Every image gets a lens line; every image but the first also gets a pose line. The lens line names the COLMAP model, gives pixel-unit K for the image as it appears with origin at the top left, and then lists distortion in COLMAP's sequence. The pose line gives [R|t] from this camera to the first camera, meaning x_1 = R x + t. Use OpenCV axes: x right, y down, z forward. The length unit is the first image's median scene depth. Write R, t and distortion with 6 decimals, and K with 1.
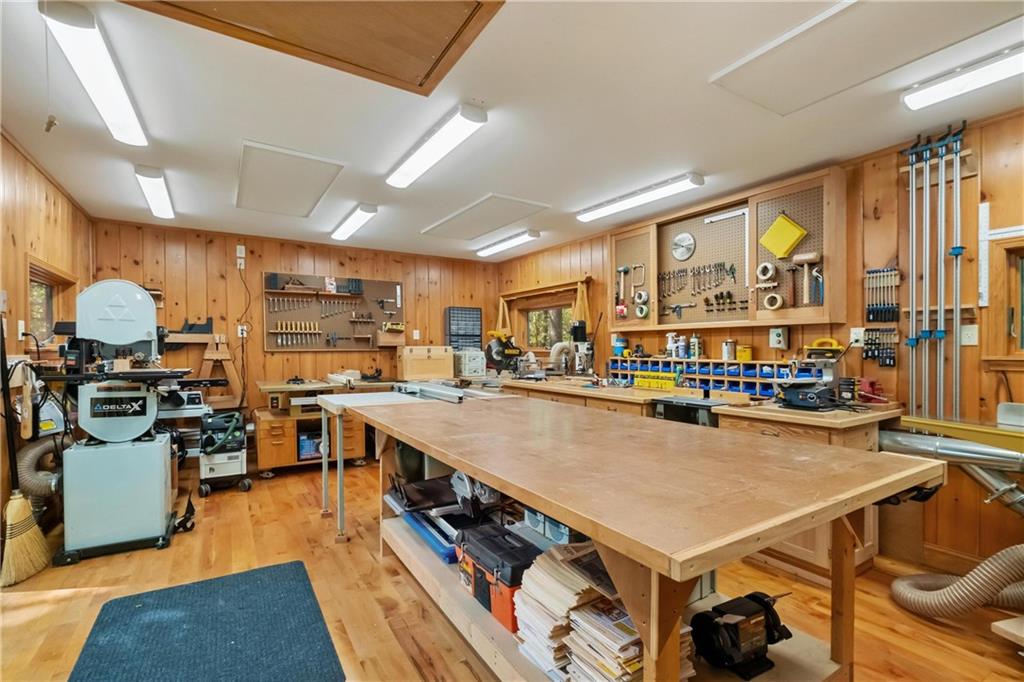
lens RADIAL K [[457.1, 0, 512.0], [0, 457.1, 341.0], [0, 0, 1]] dist [-0.000065, -0.000013]
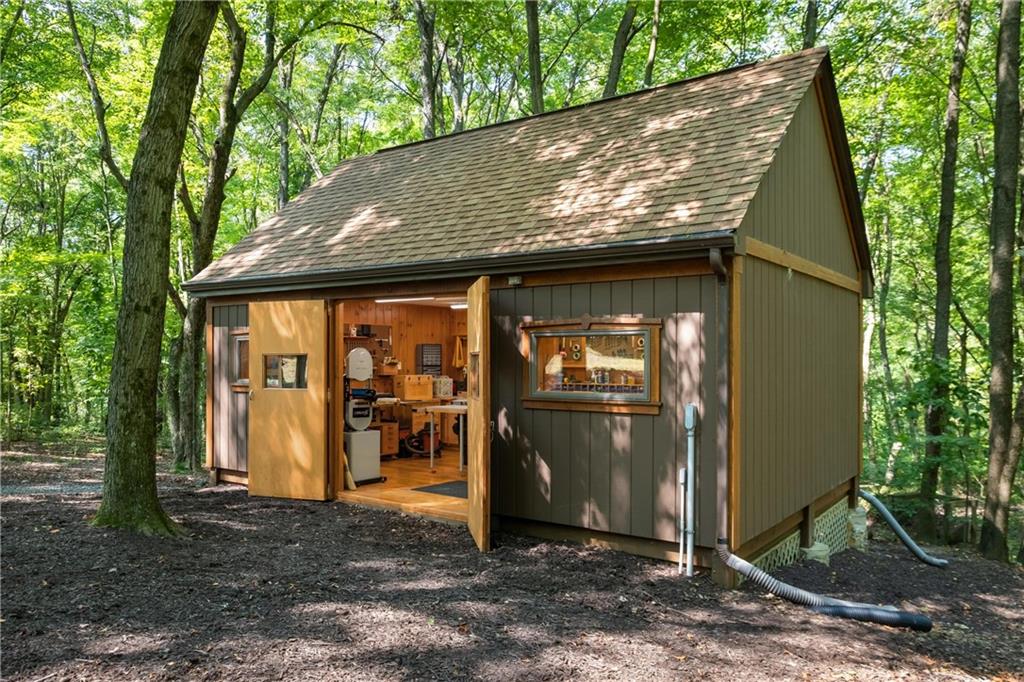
lens RADIAL K [[739.1, 0, 512.0], [0, 739.1, 341.0], [0, 0, 1]] dist [0.000429, 0.000004]
pose [[0.926550, 0.009820, 0.376044, -1.003201], [-0.006816, 0.999933, -0.009316, -0.095295], [-0.376111, 0.006069, 0.926555, -1.510754]]
